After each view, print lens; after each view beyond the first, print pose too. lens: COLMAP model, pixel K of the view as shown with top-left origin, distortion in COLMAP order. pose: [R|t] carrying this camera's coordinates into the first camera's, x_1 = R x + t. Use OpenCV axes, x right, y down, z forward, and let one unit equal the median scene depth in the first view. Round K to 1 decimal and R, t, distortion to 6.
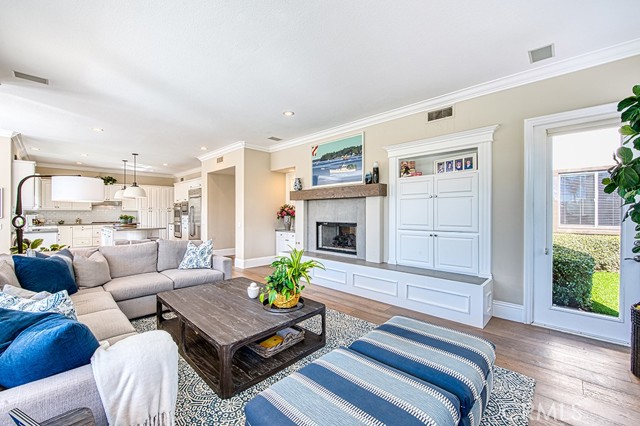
lens RADIAL K [[251.8, 0, 320.7], [0, 251.8, 211.3], [0, 0, 1]] dist [-0.011772, -0.000409]
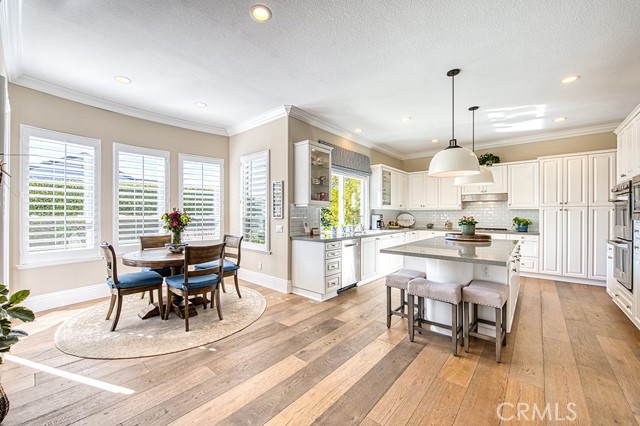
lens RADIAL K [[251.8, 0, 314.9], [0, 251.8, 216.5], [0, 0, 1]] dist [-0.011772, -0.000409]
pose [[0.011593, 0.008664, -0.999895, -0.420682], [-0.000074, 0.999962, 0.008664, 0.014010], [0.999933, -0.000027, 0.011594, 0.983142]]
